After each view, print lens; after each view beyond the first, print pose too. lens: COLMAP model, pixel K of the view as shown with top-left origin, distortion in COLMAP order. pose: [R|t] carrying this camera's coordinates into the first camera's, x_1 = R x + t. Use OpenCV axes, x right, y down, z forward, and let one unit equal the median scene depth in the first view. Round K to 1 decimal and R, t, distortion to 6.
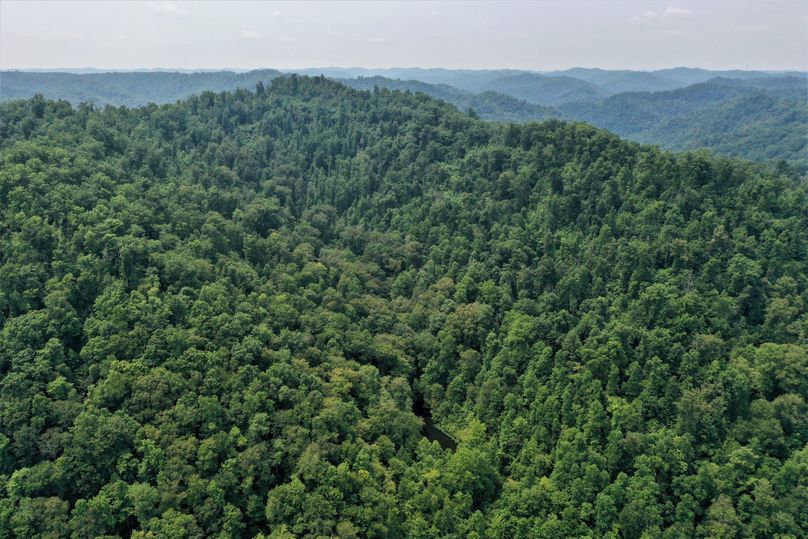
lens RADIAL K [[630.2, 0, 404.0], [0, 630.2, 269.5], [0, 0, 1]] dist [0.003056, 0.003492]
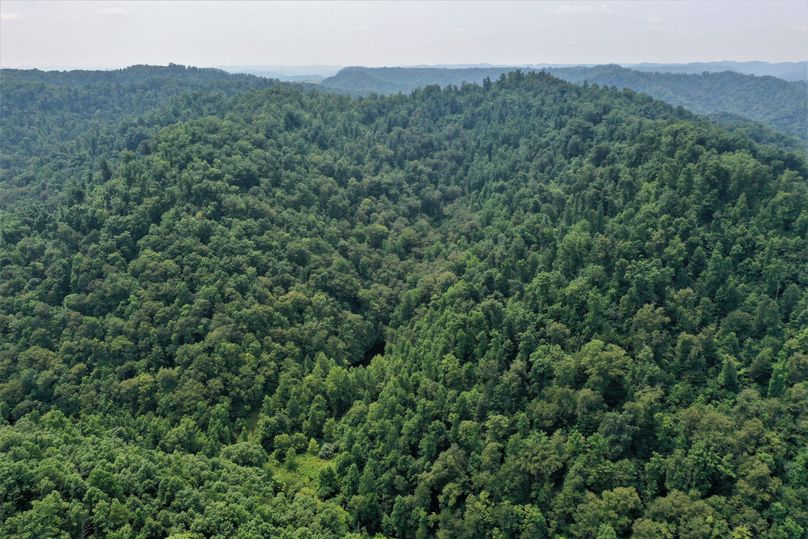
lens RADIAL K [[630.2, 0, 404.0], [0, 630.2, 269.5], [0, 0, 1]] dist [0.003056, 0.003492]
pose [[0.835676, 0.168863, -0.522619, 0.627388], [-0.164194, 0.984856, 0.055667, -0.002079], [0.524104, 0.039292, 0.850747, -0.018077]]
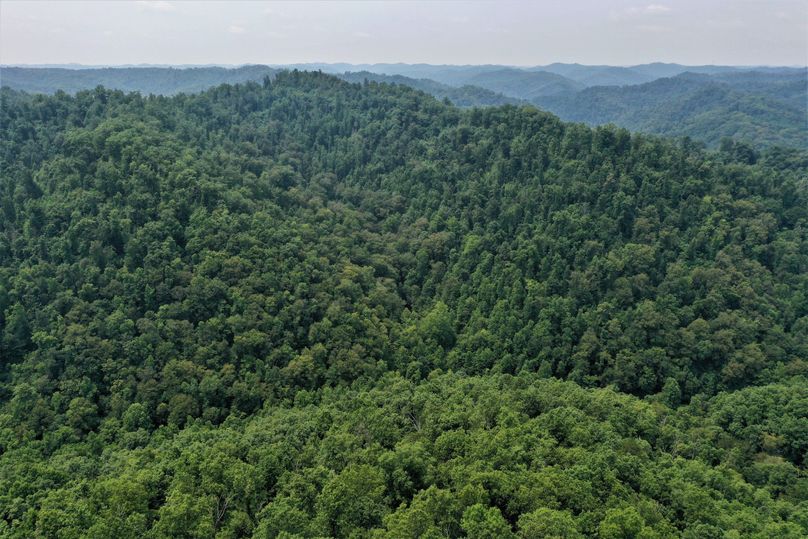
lens RADIAL K [[630.2, 0, 404.0], [0, 630.2, 269.5], [0, 0, 1]] dist [0.003056, 0.003492]
pose [[0.999729, -0.007914, 0.021901, -0.004106], [0.007771, 0.999948, 0.006596, 0.123876], [-0.021953, -0.006424, 0.999738, -0.391339]]
